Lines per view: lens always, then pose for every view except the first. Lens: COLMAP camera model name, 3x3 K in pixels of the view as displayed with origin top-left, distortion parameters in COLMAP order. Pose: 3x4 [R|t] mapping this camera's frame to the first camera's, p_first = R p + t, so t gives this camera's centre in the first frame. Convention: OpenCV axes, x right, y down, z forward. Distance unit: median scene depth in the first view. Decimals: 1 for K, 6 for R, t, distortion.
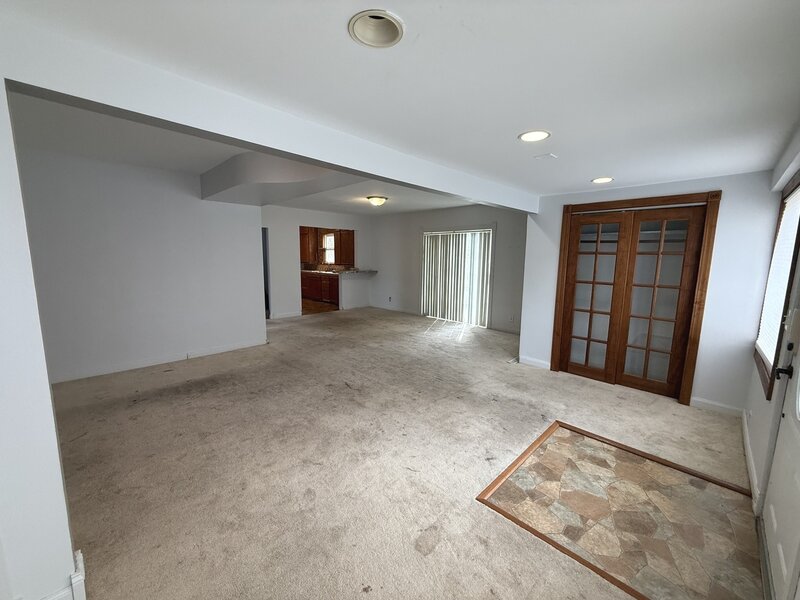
lens RADIAL K [[318.8, 0, 400.0], [0, 318.8, 300.0], [0, 0, 1]] dist [-0.001276, -0.000285]
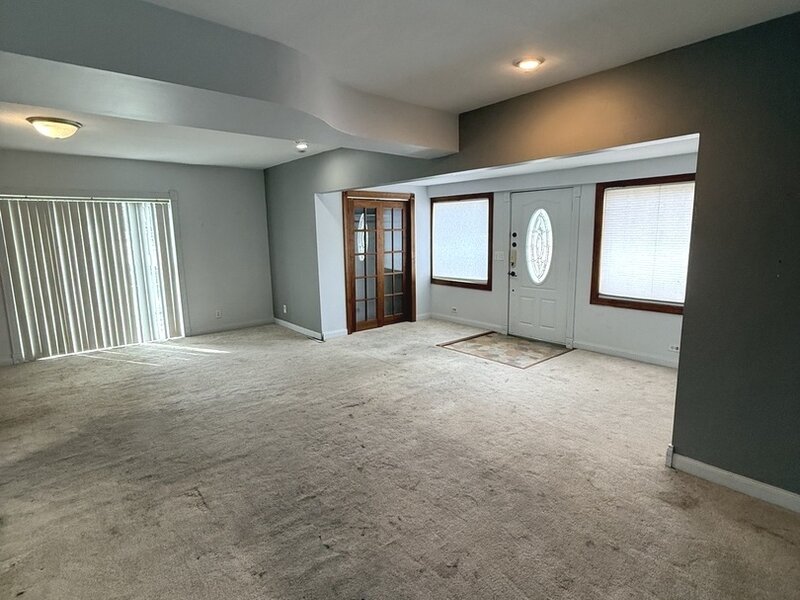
lens RADIAL K [[422.3, 0, 400.0], [0, 422.3, 300.0], [0, 0, 1]] dist [0.001145, 0.000084]
pose [[0.079580, -0.175673, 0.981227, -1.189692], [0.156450, 0.974351, 0.161754, -0.140977], [-0.984475, 0.140641, 0.105023, 0.791857]]
